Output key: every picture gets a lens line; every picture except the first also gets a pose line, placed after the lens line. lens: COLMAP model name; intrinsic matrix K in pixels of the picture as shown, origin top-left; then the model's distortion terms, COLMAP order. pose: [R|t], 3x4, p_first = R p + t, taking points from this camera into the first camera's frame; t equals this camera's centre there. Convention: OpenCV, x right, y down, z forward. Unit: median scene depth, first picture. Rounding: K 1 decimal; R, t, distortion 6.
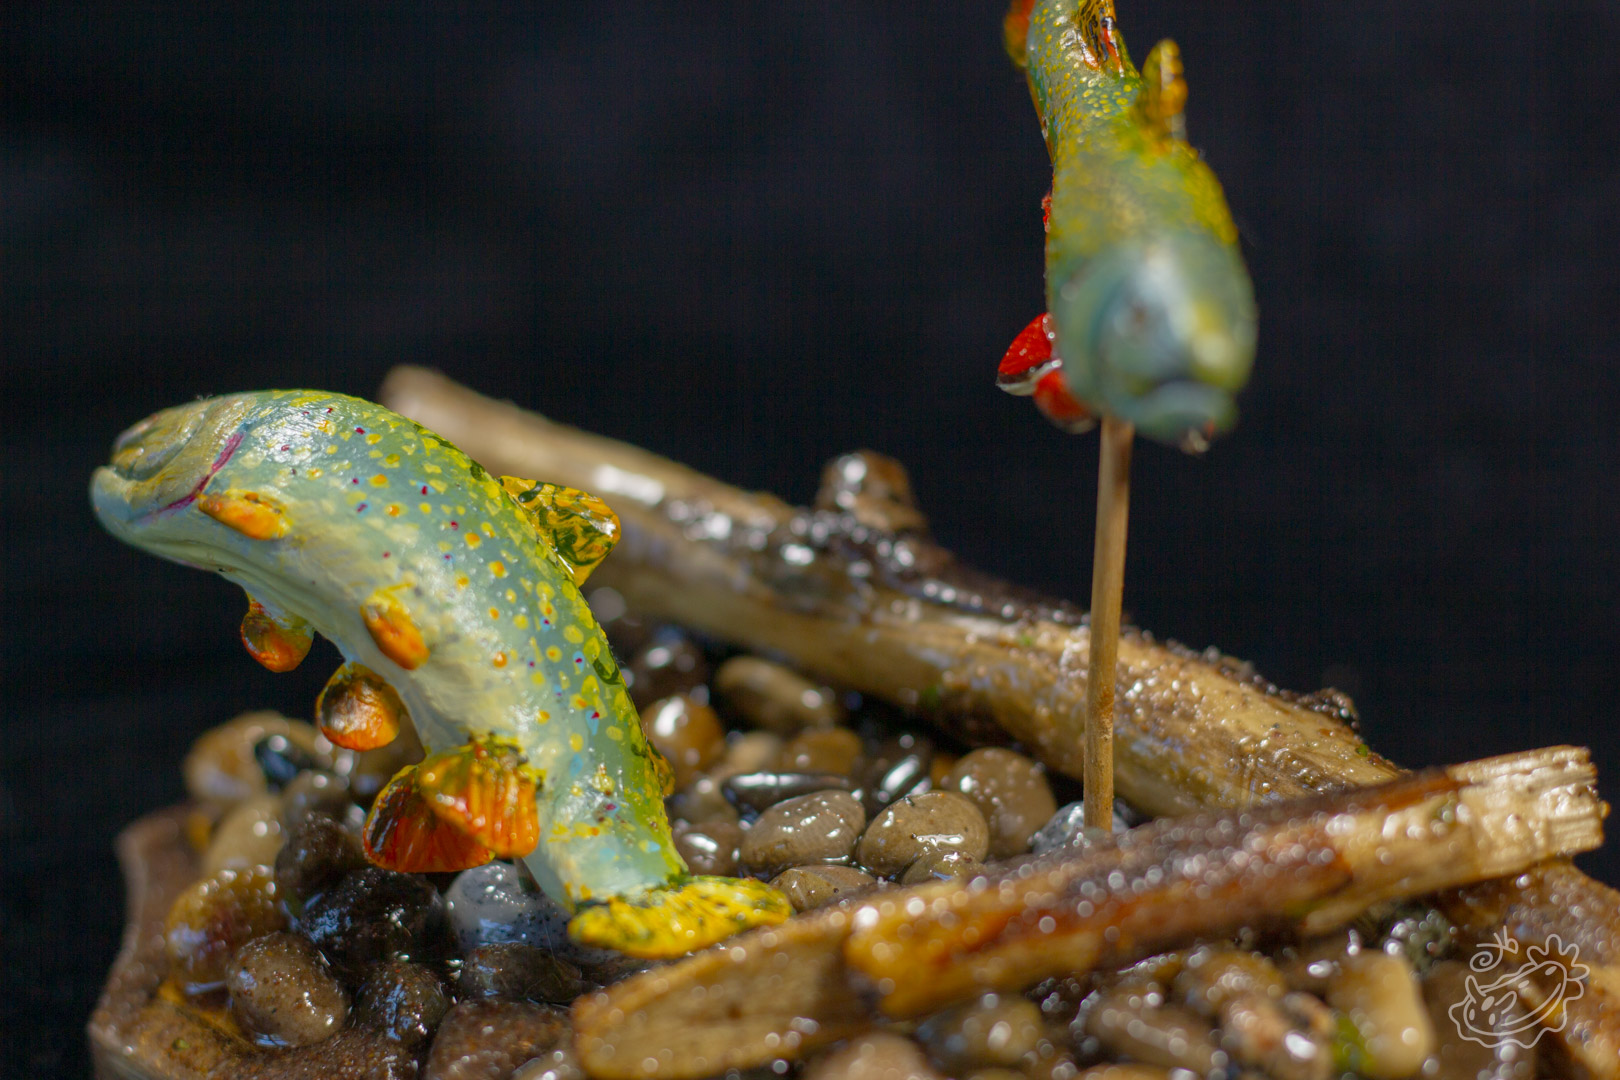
lens RADIAL K [[4672.4, 0, 806.3], [0, 4672.4, 535.8], [0, 0, 1]] dist [-0.136185, 0.000000]
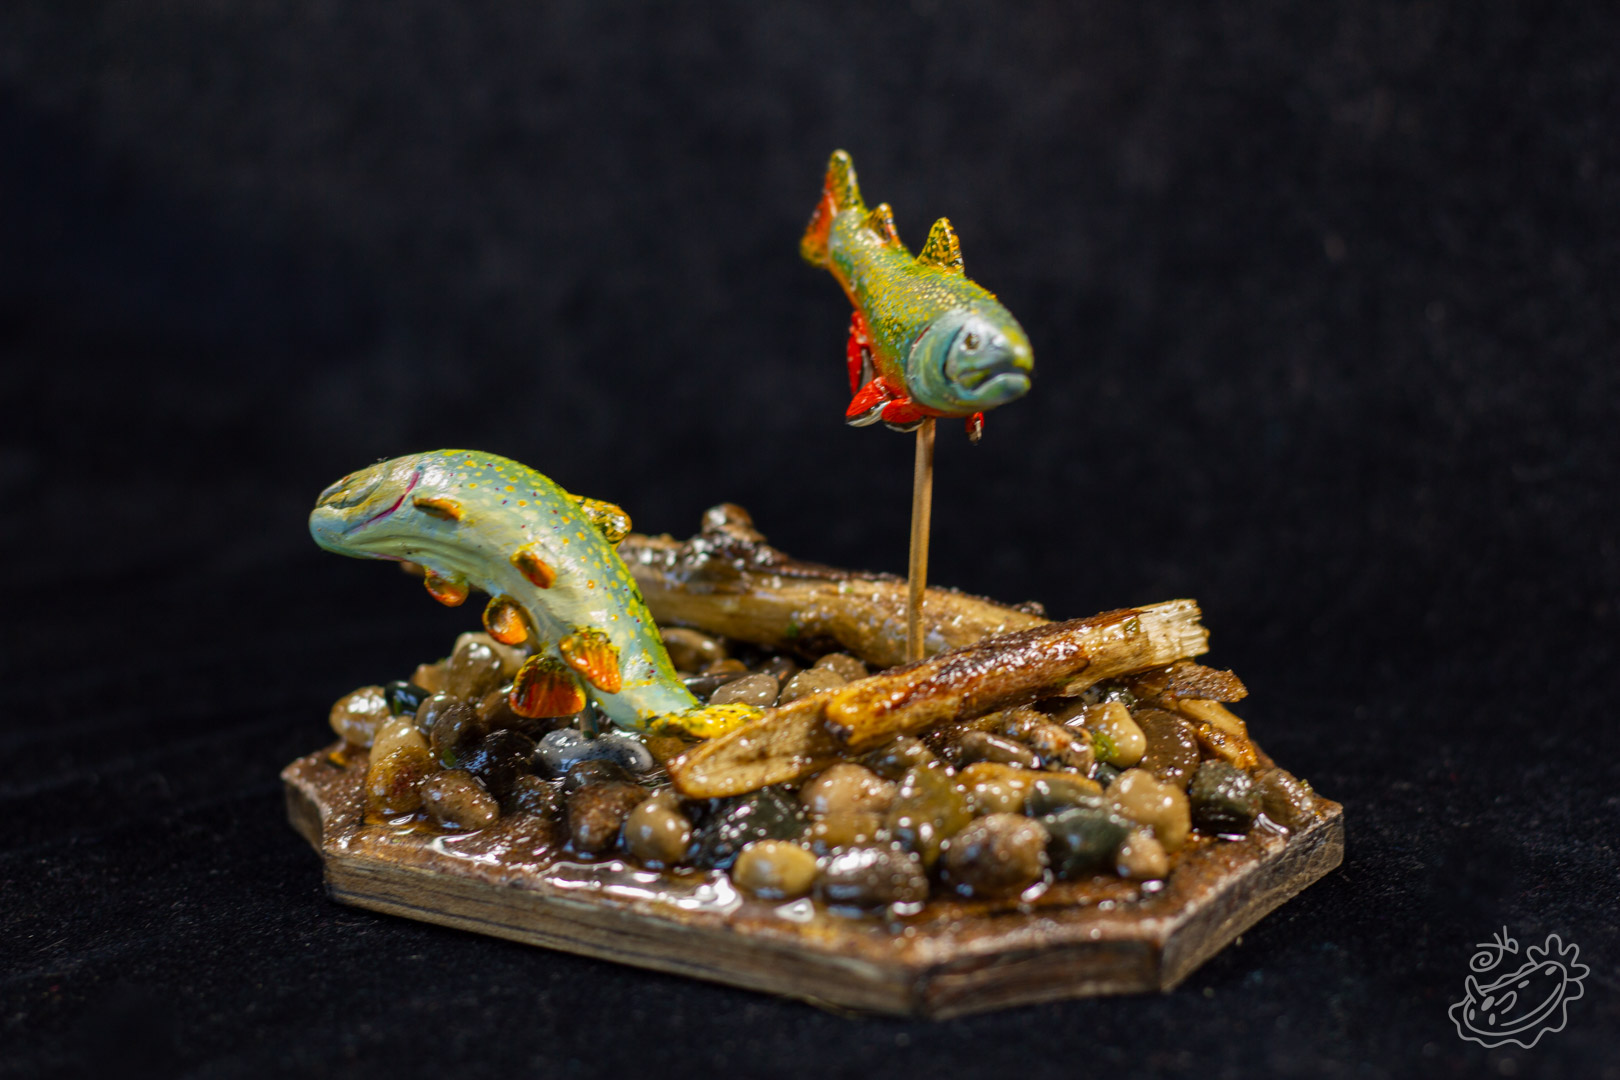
lens RADIAL K [[4672.4, 0, 812.6], [0, 4672.4, 542.1], [0, 0, 1]] dist [-0.136185, 0.000000]
pose [[0.966689, -0.044833, 0.251996, -0.419608], [0.087036, 0.983448, -0.158916, 0.292072], [-0.240700, 0.175556, 0.954591, -0.673958]]
